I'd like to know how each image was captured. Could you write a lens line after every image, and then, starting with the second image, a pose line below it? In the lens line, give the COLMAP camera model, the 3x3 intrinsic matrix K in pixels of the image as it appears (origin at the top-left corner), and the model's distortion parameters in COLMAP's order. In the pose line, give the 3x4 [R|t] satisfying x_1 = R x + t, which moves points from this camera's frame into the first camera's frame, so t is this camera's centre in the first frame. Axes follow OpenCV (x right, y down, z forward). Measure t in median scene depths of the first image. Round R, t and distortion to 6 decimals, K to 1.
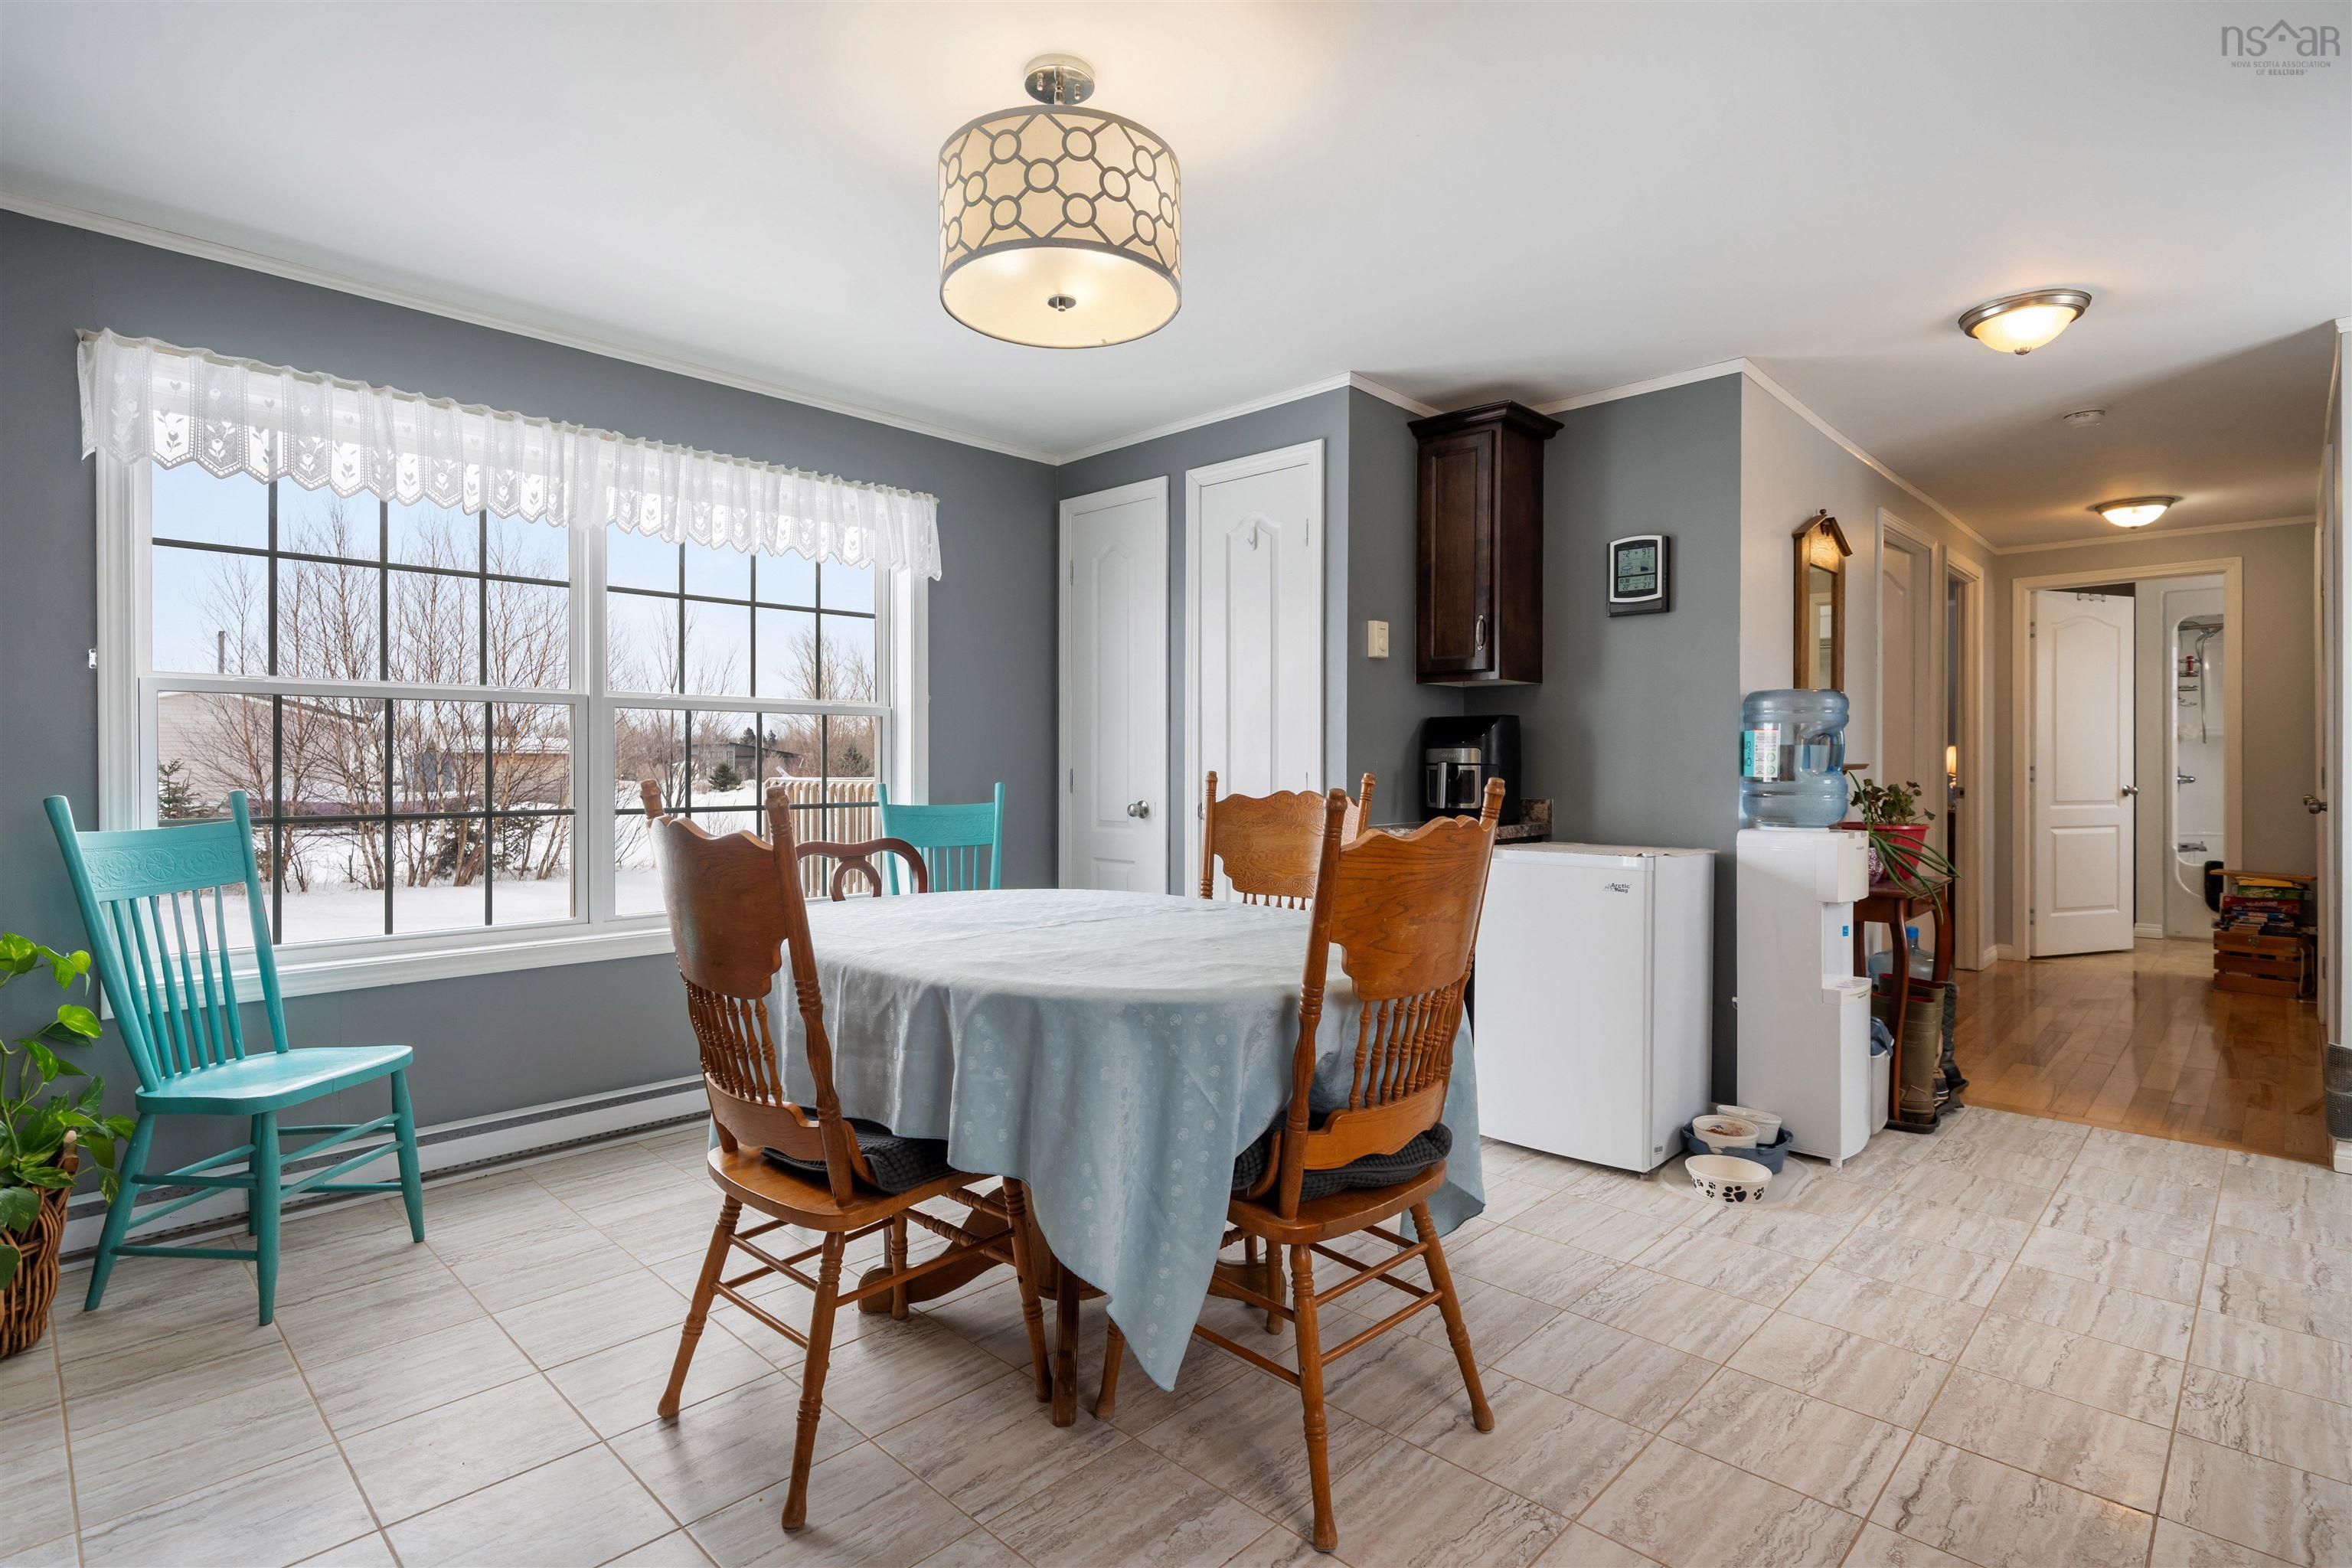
lens RADIAL K [[1168.1, 0, 1172.3], [0, 1168.1, 772.4], [0, 0, 1]] dist [0.000751, -0.001973]
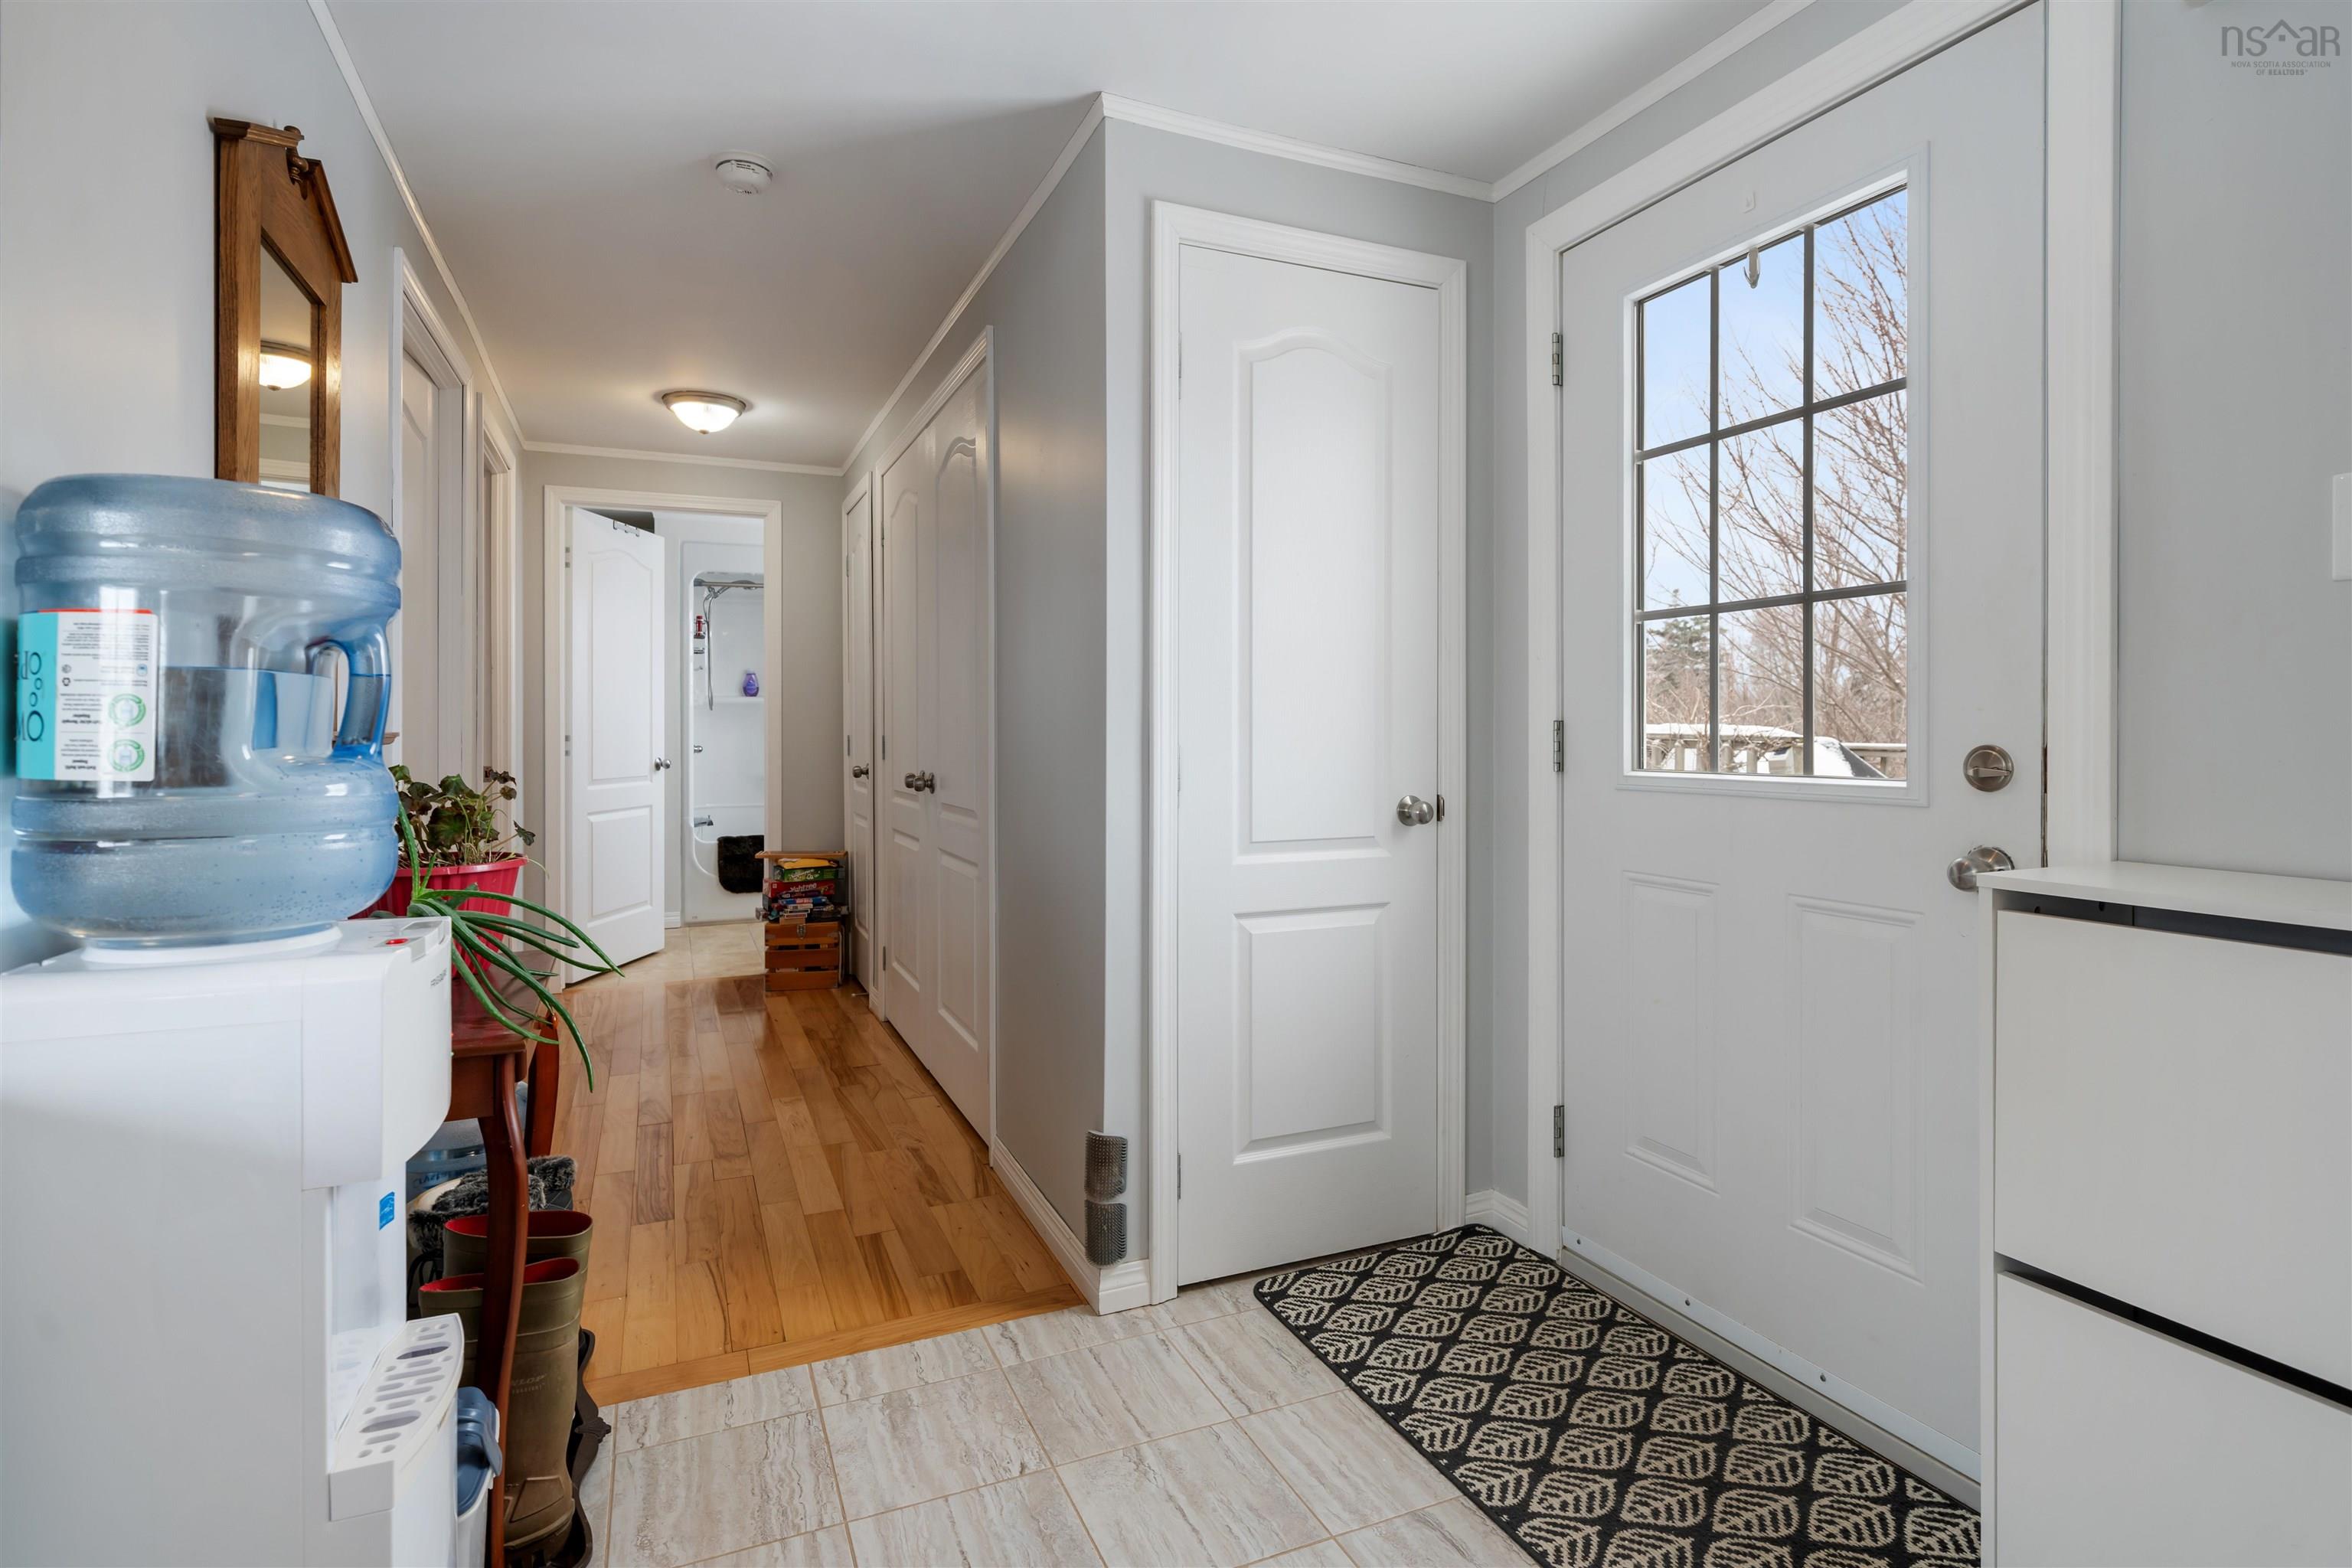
lens RADIAL K [[1168.1, 0, 1158.8], [0, 1168.1, 732.6], [0, 0, 1]] dist [0.000751, -0.001973]
pose [[0.390843, -0.000269, 0.920457, 0.215775], [0.006797, 0.999974, -0.002594, -0.002992], [-0.920432, 0.007270, 0.390834, 0.406501]]
